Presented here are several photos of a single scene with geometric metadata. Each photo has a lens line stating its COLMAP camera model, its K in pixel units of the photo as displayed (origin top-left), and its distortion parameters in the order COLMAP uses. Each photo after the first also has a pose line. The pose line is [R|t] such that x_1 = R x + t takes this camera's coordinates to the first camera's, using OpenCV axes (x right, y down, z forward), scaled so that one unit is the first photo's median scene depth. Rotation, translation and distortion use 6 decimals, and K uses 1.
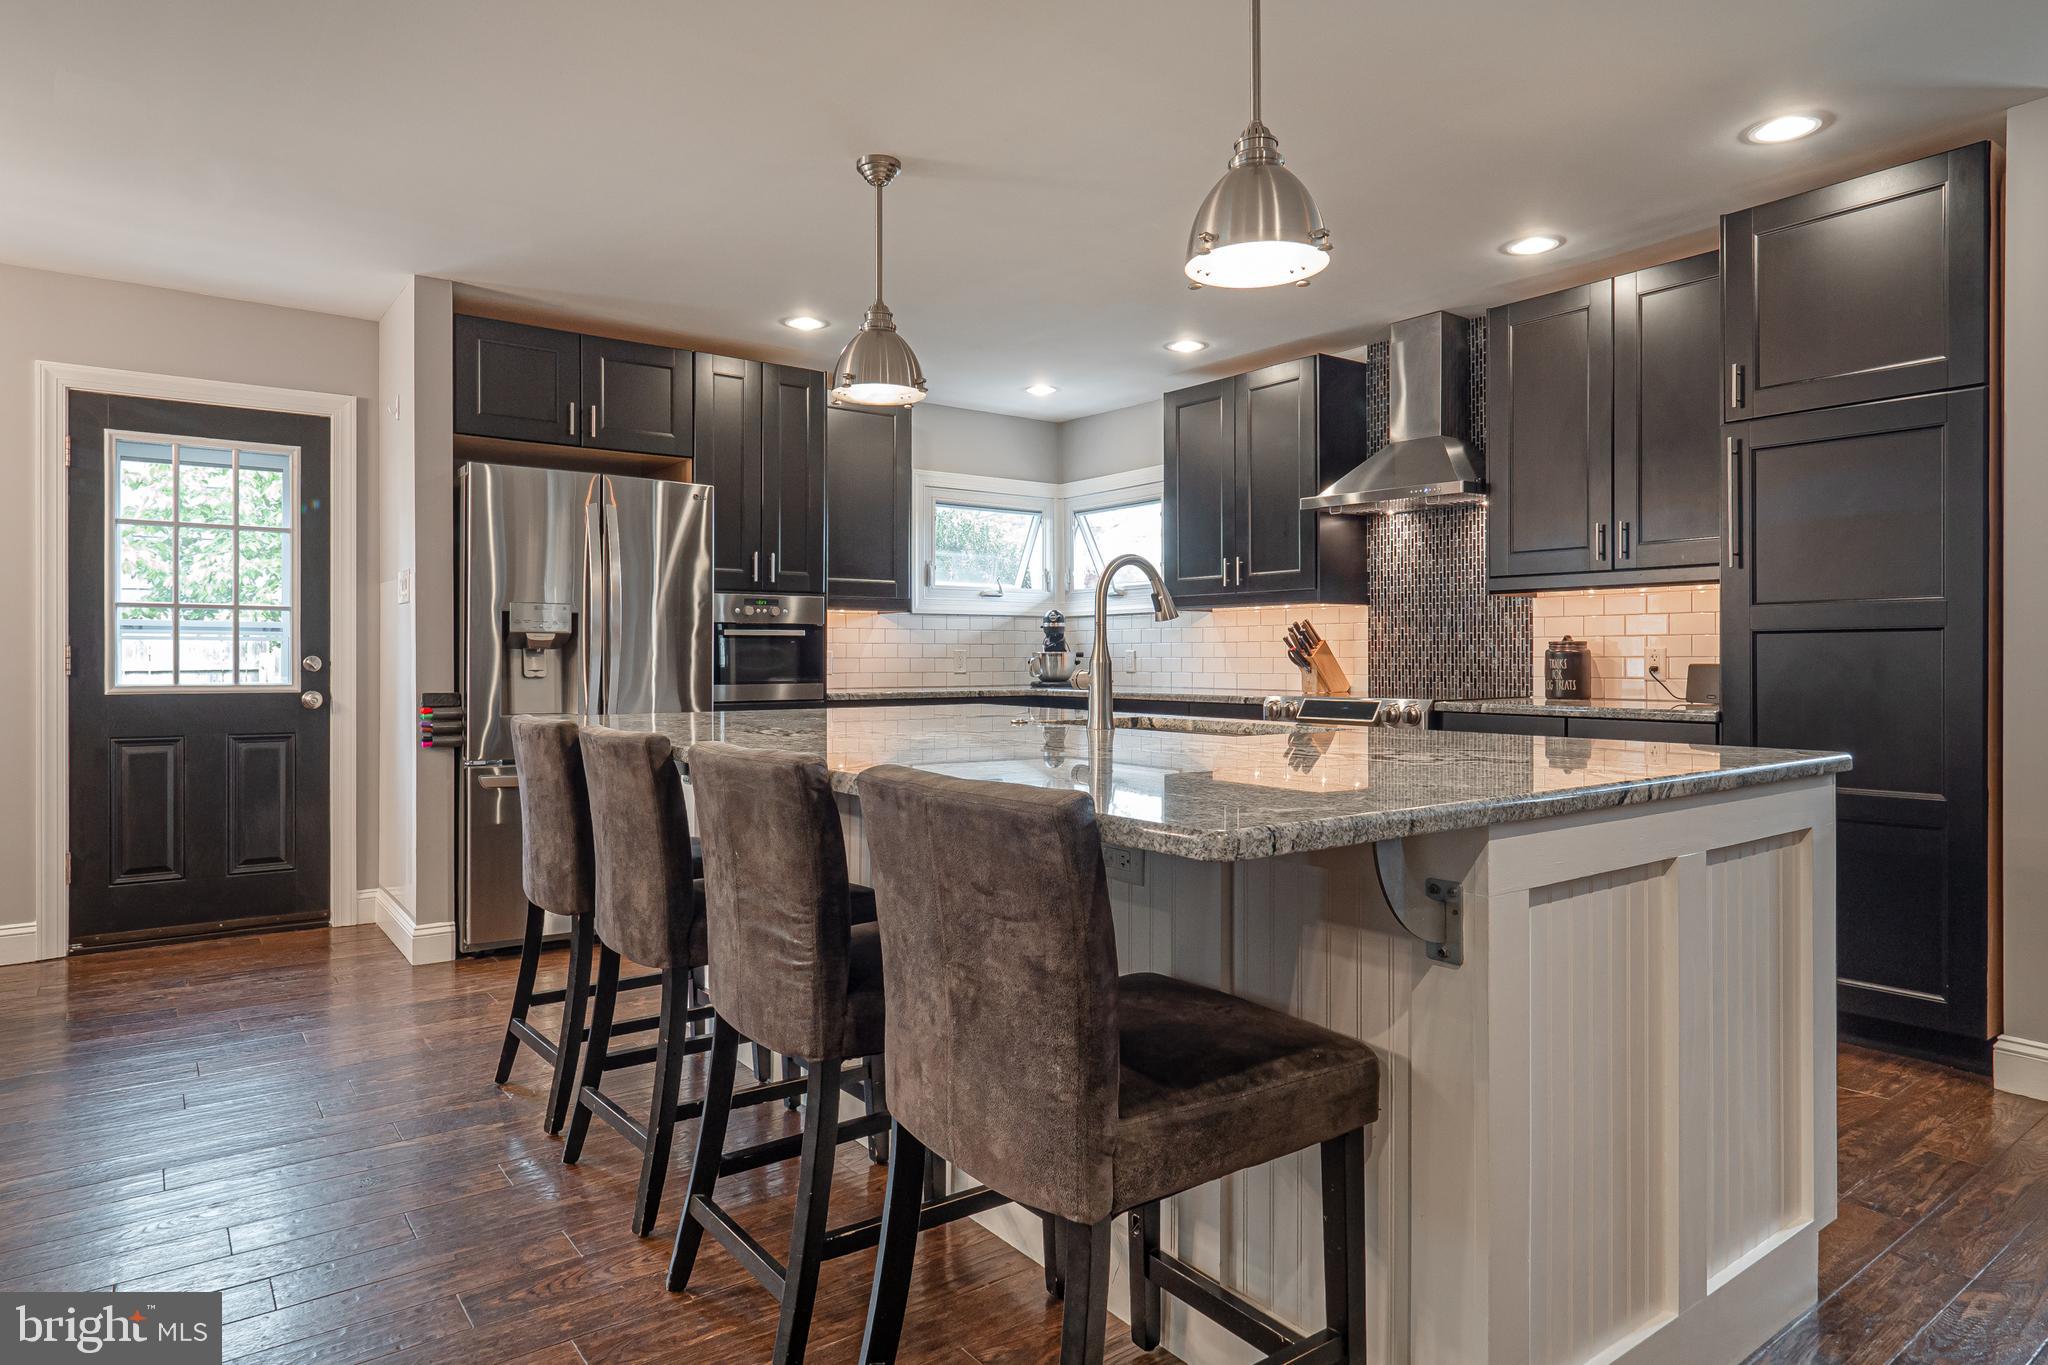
lens RADIAL K [[1181.7, 0, 1005.5], [0, 1181.7, 663.3], [0, 0, 1]] dist [0.010817, -0.010208]
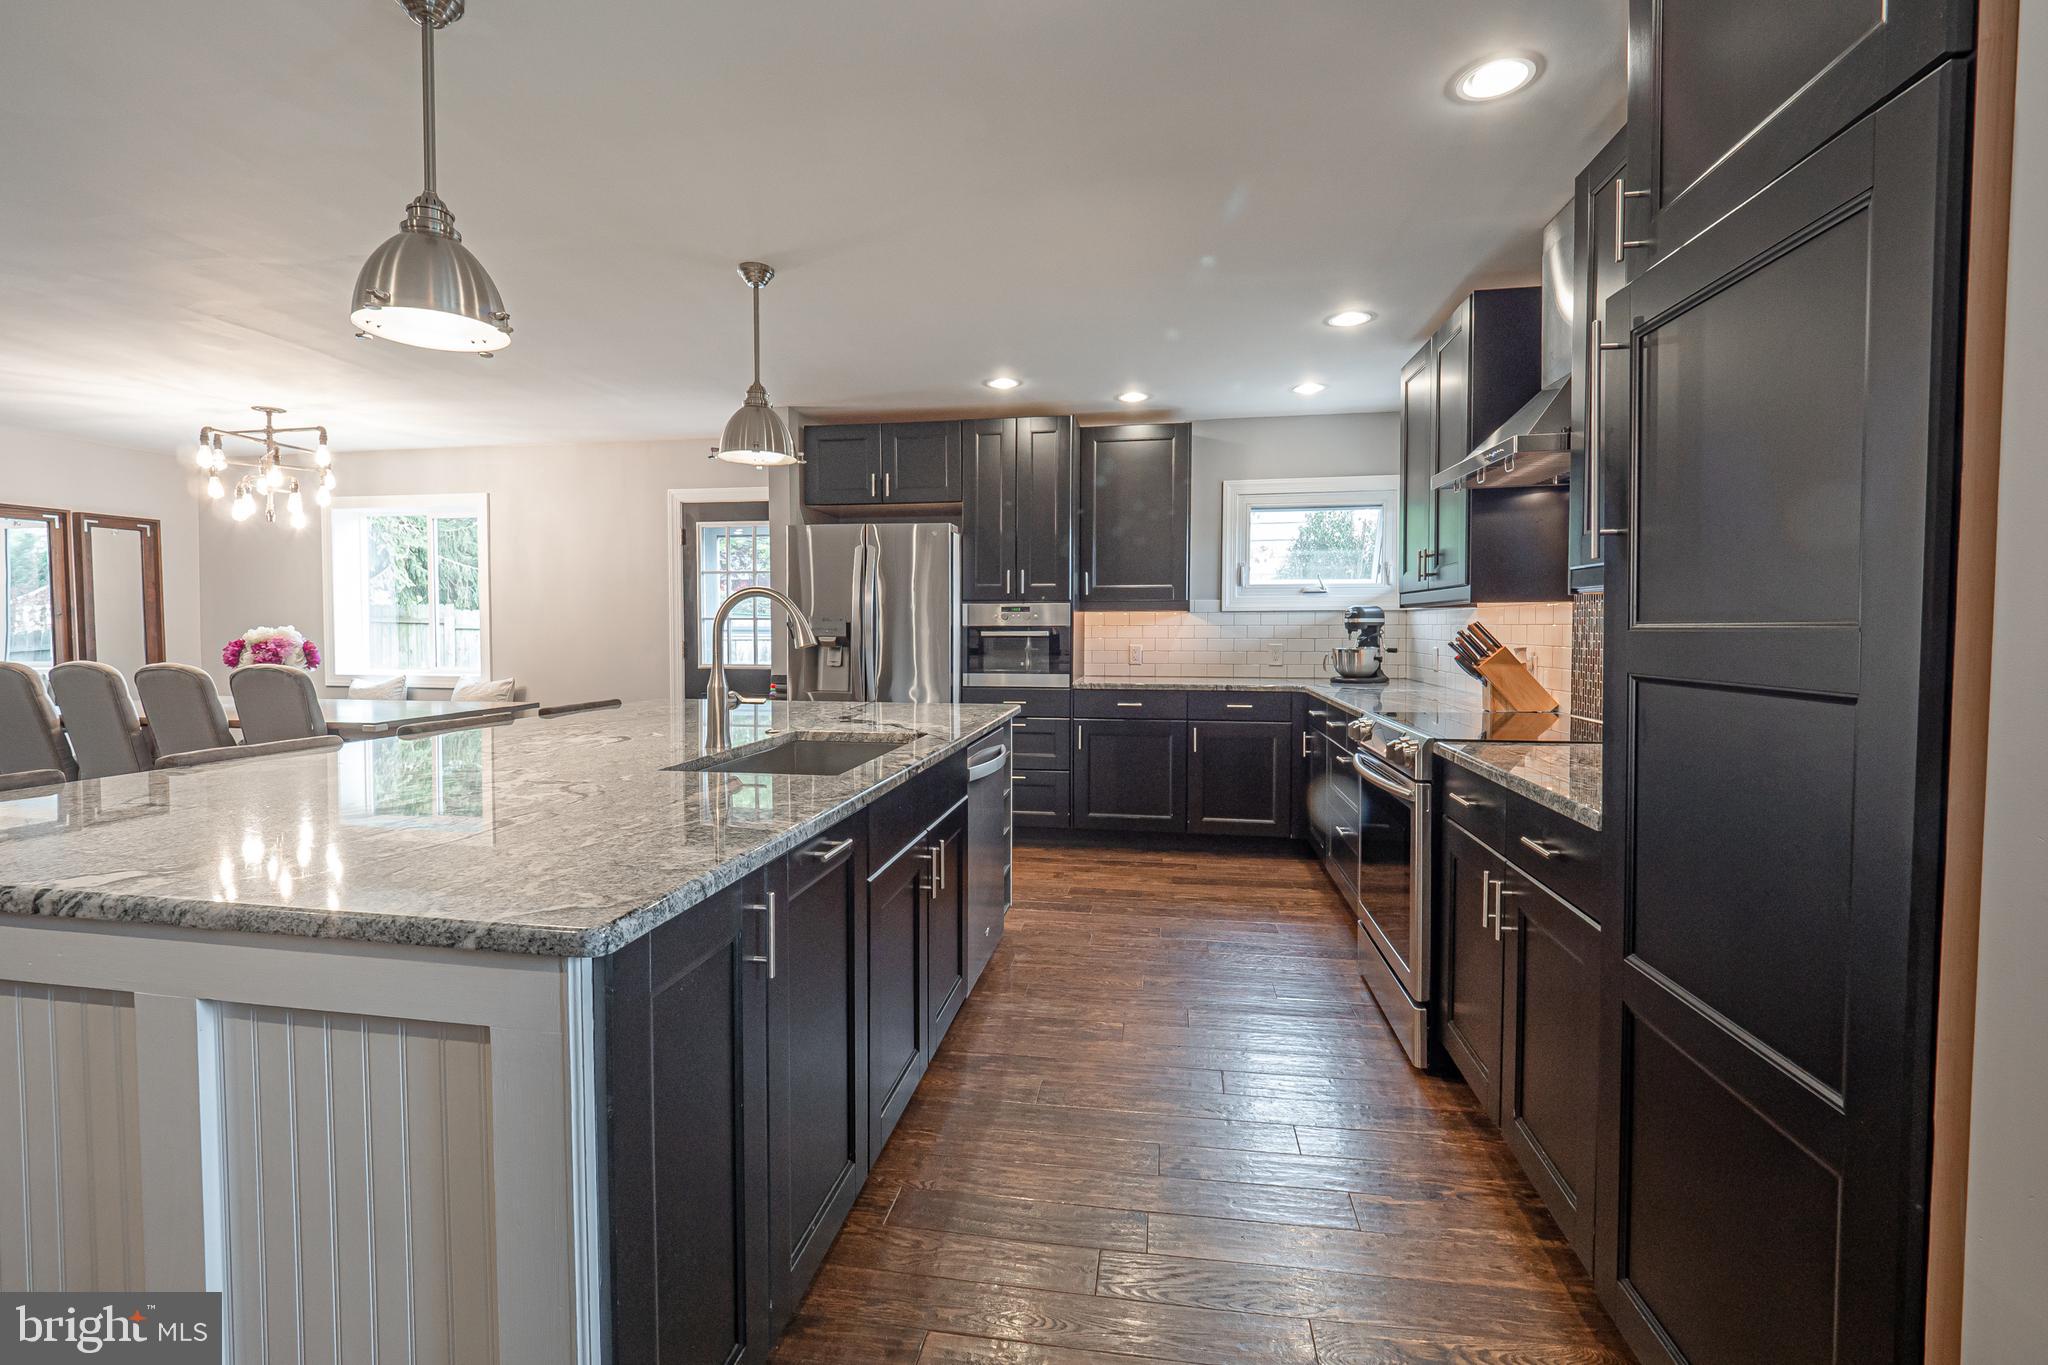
lens RADIAL K [[891.8, 0, 1015.5], [0, 891.8, 669.0], [0, 0, 1]] dist [-0.001215, -0.004577]
pose [[0.692065, 0.034996, -0.720986, 0.736979], [-0.002509, 0.998935, 0.046079, -0.048829], [0.721831, -0.030081, 0.691415, 0.520174]]
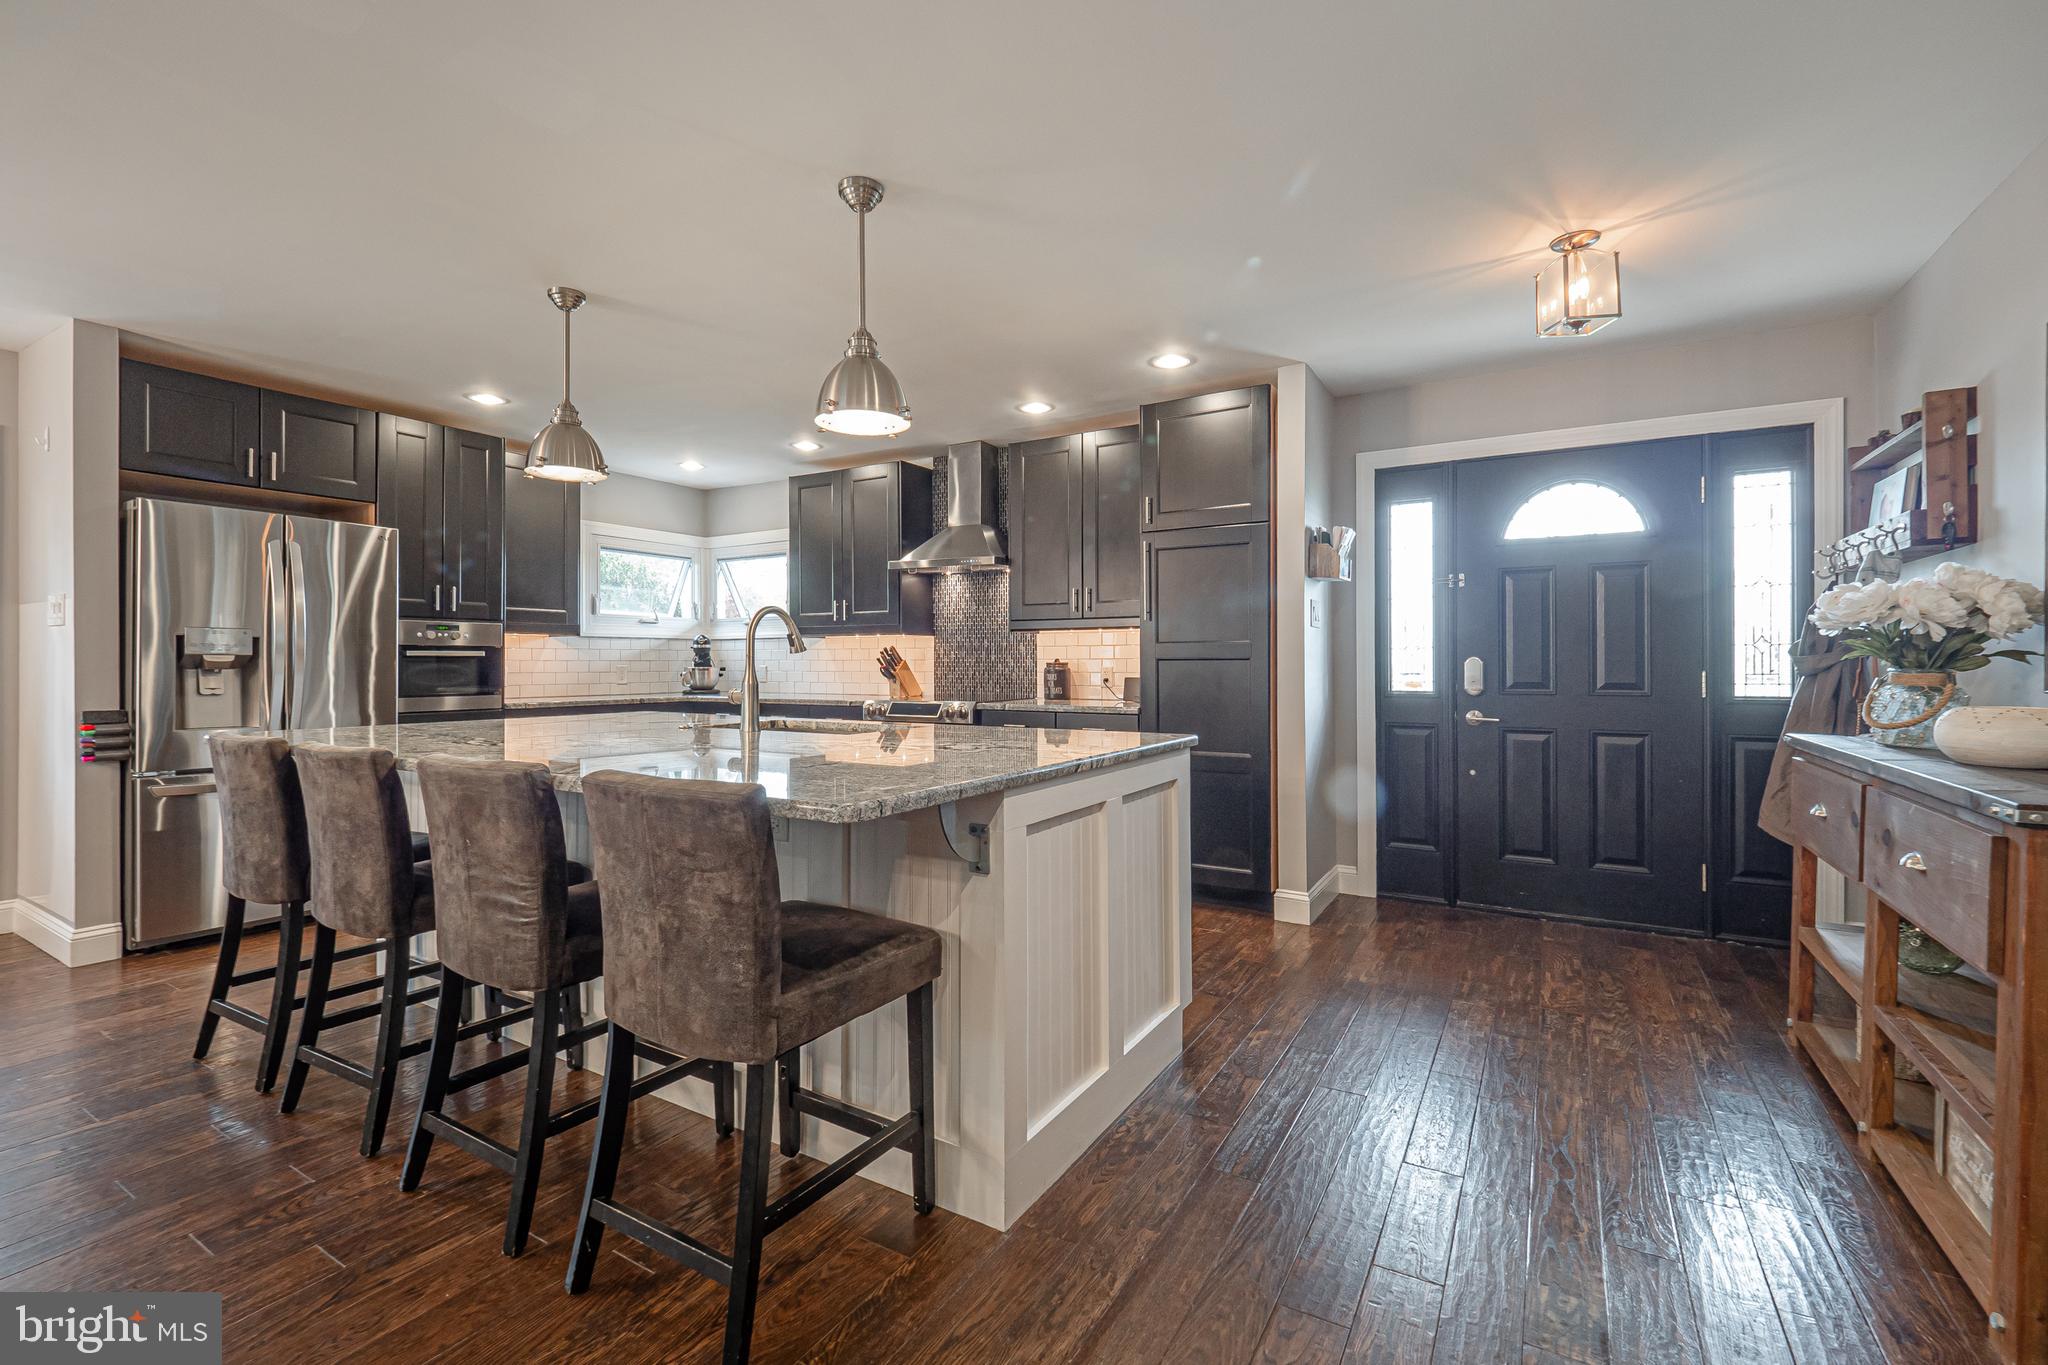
lens RADIAL K [[891.8, 0, 1020.4], [0, 891.8, 666.2], [0, 0, 1]] dist [-0.001215, -0.004577]
pose [[0.923079, -0.000852, 0.384610, -0.024212], [0.001715, 0.999997, -0.001901, -0.015727], [-0.384607, 0.002414, 0.923077, -0.075872]]
